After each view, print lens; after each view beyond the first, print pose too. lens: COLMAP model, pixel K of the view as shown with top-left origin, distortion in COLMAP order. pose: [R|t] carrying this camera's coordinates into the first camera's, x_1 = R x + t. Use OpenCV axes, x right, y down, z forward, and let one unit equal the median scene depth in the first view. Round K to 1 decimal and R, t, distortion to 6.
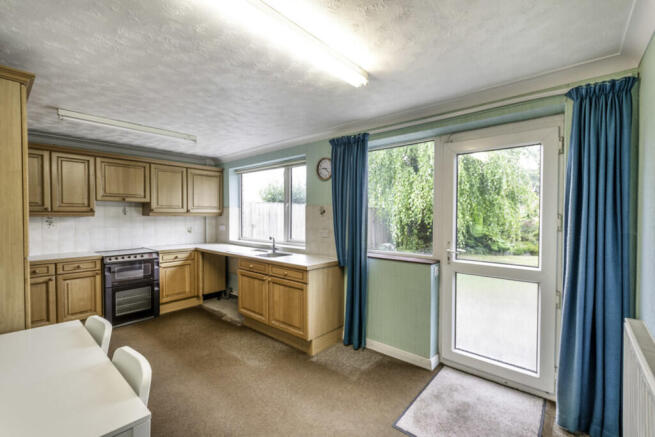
lens RADIAL K [[288.9, 0, 326.8], [0, 288.9, 218.5], [0, 0, 1]] dist [0.018808, -0.001783]
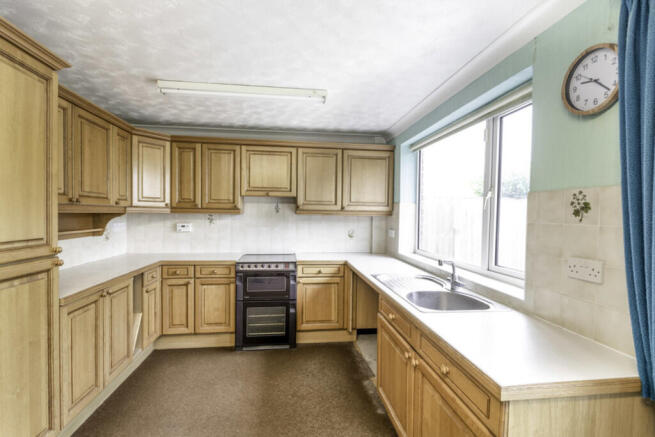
lens RADIAL K [[303.3, 0, 326.9], [0, 303.3, 221.0], [0, 0, 1]] dist [-0.005367, 0.000269]
pose [[0.743900, 0.026136, -0.667779, 0.001561], [-0.020680, 0.999657, 0.016089, -0.006421], [0.667971, 0.001841, 0.744185, 0.469643]]
